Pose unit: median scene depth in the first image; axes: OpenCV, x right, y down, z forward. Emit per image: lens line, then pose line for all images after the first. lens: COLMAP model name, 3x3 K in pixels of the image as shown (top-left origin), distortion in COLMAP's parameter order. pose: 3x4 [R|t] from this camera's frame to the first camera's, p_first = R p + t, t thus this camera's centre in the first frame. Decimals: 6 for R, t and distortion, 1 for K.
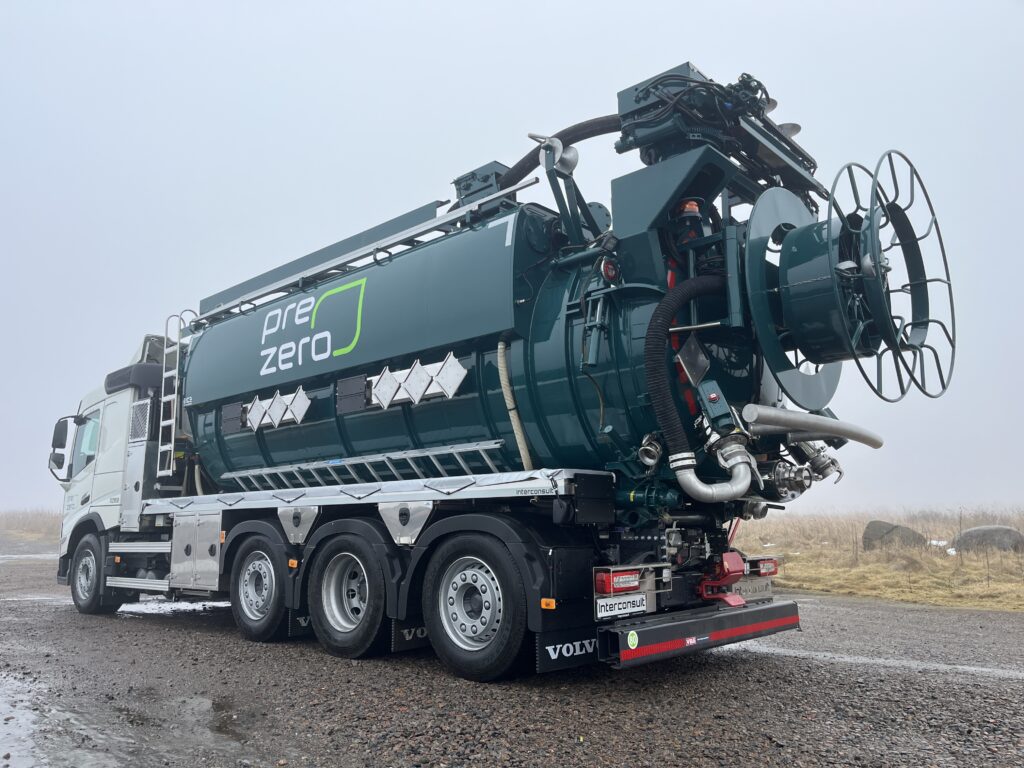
lens RADIAL K [[782.8, 0, 512.0], [0, 782.8, 384.0], [0, 0, 1]] dist [0.012454, -0.002612]
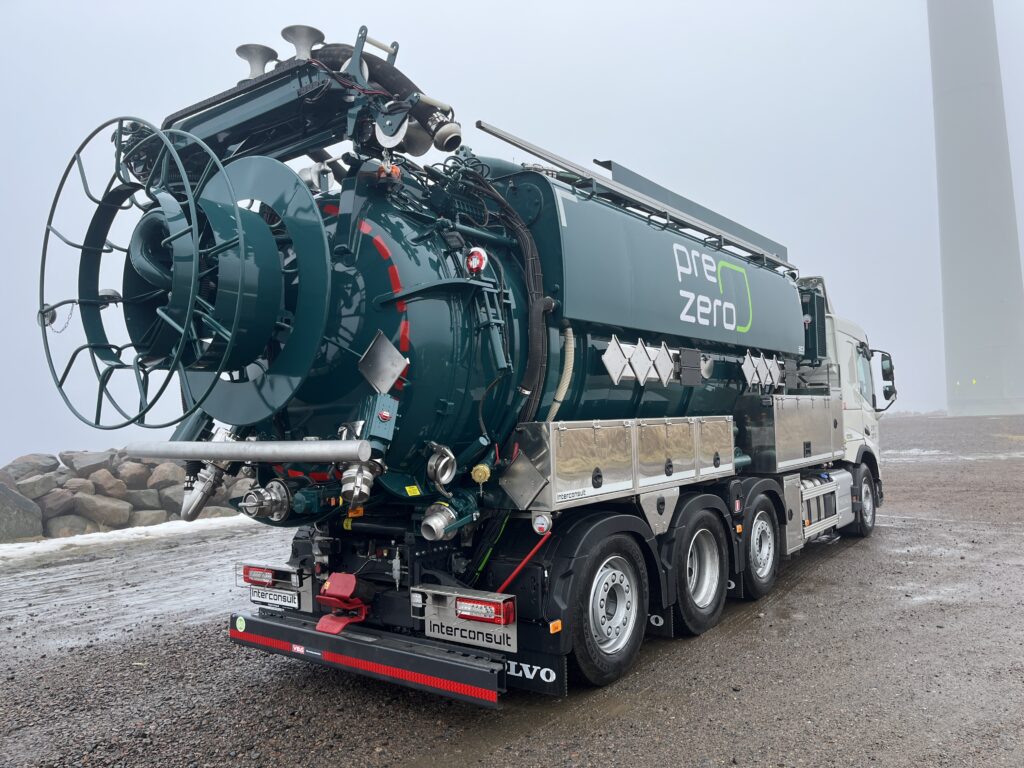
lens RADIAL K [[787.1, 0, 512.0], [0, 787.1, 384.0], [0, 0, 1]] dist [0.010891, 0.001622]
pose [[-0.091968, 0.077647, 0.992730, -1.176575], [-0.135439, 0.986715, -0.089724, 0.162062], [-0.986508, -0.142706, -0.080230, 1.291448]]
